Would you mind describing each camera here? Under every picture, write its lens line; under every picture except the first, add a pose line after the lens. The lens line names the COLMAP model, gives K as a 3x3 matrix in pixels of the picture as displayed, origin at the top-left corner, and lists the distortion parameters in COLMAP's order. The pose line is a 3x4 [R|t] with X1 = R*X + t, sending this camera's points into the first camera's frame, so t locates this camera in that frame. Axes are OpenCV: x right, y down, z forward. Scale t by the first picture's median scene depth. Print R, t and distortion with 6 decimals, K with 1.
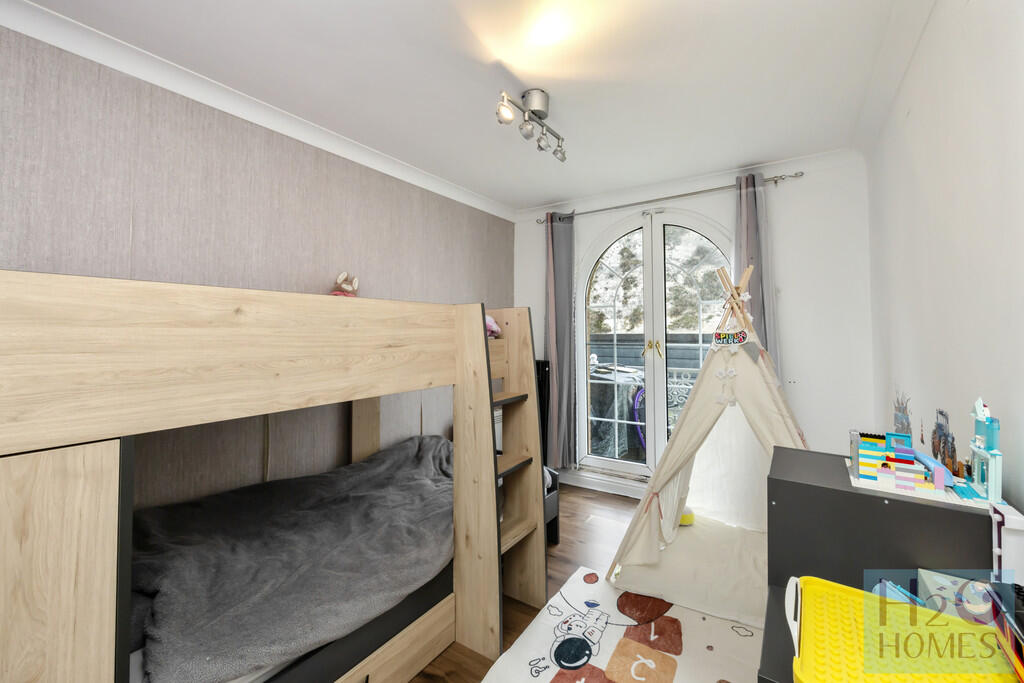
lens RADIAL K [[411.3, 0, 507.1], [0, 411.3, 332.3], [0, 0, 1]] dist [-0.006200, 0.001522]
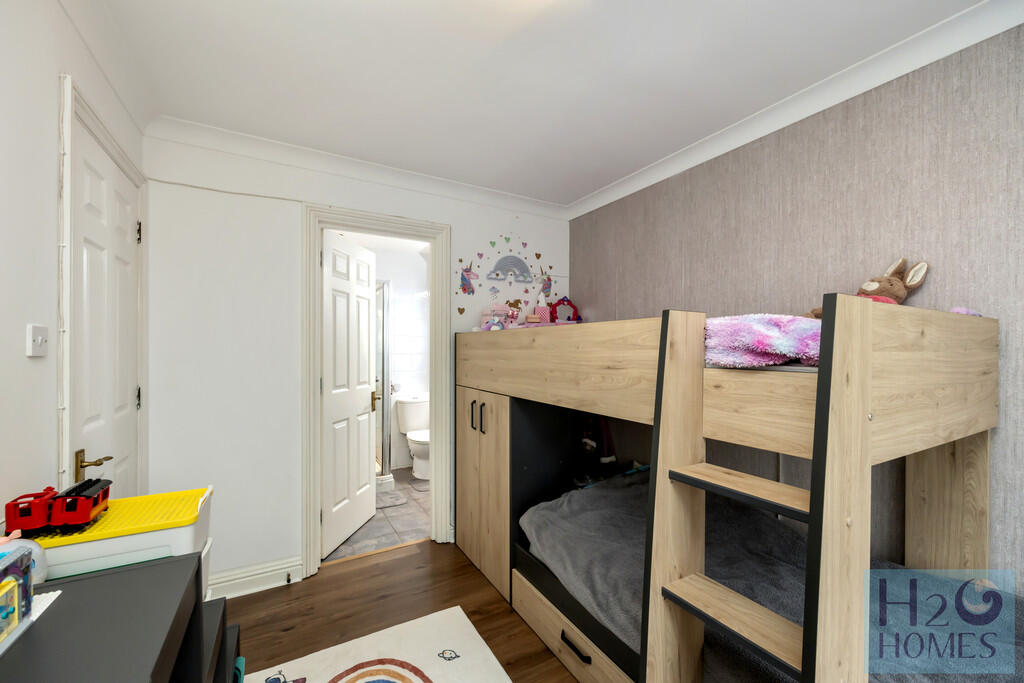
lens RADIAL K [[411.3, 0, 505.1], [0, 411.3, 347.1], [0, 0, 1]] dist [-0.006200, 0.001522]
pose [[-0.457383, -0.004075, -0.889260, 0.685353], [-0.003962, 0.999989, -0.002544, -0.011953], [0.889261, 0.002360, -0.457394, 1.191485]]
